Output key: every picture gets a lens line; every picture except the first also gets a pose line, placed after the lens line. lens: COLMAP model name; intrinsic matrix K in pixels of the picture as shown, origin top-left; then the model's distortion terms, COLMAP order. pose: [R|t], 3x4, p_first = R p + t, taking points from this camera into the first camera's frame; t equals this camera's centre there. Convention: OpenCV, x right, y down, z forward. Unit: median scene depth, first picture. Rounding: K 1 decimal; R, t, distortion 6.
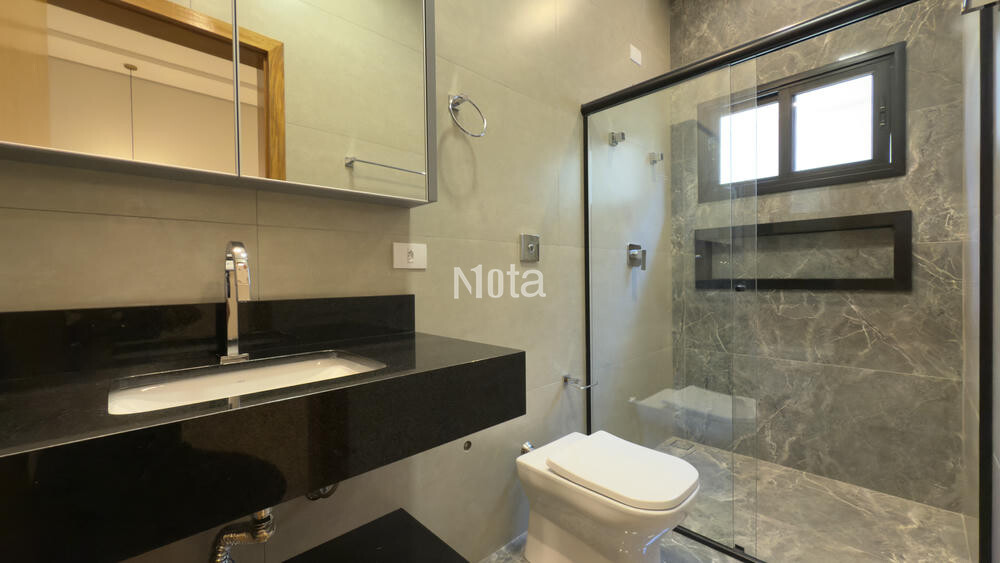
lens RADIAL K [[402.0, 0, 501.6], [0, 402.0, 278.9], [0, 0, 1]] dist [0.000493, 0.000006]
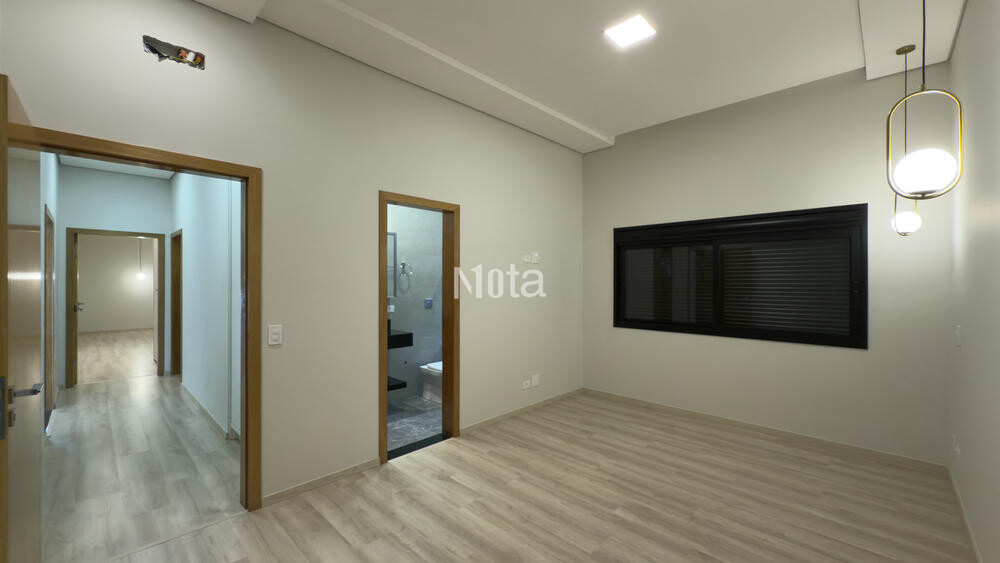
lens RADIAL K [[402.0, 0, 501.6], [0, 402.0, 278.9], [0, 0, 1]] dist [0.000493, 0.000006]
pose [[0.998902, 0.011240, 0.045475, 0.475312], [-0.010592, 0.999839, -0.014472, -0.218972], [-0.045631, 0.013974, 0.998861, -2.068078]]
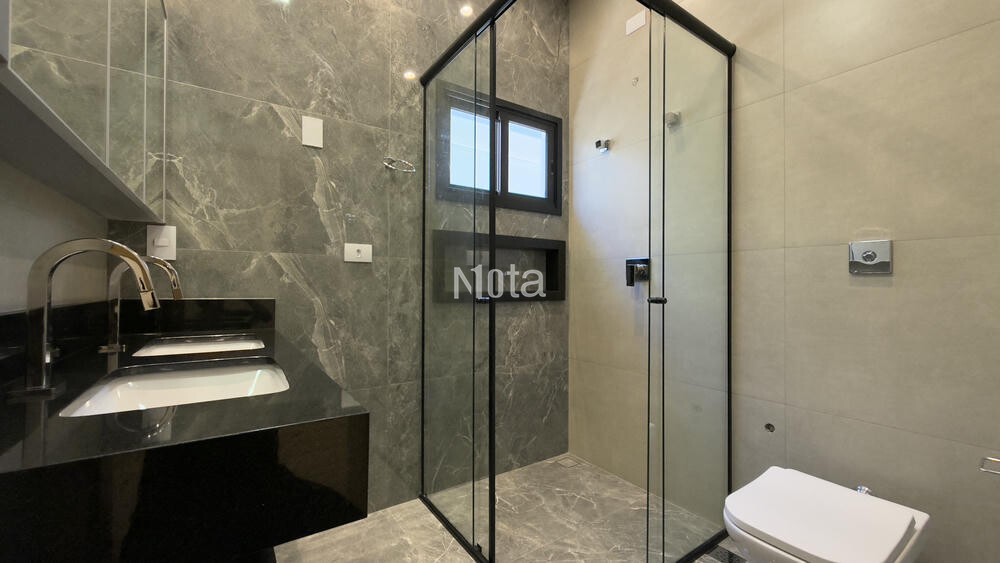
lens RADIAL K [[402.0, 0, 501.6], [0, 402.0, 278.9], [0, 0, 1]] dist [0.000493, 0.000006]
pose [[0.155781, 0.015294, 0.987673, -0.370438], [0.005777, 0.999849, -0.016394, -0.021218], [-0.987775, 0.008259, 0.155670, 0.963452]]
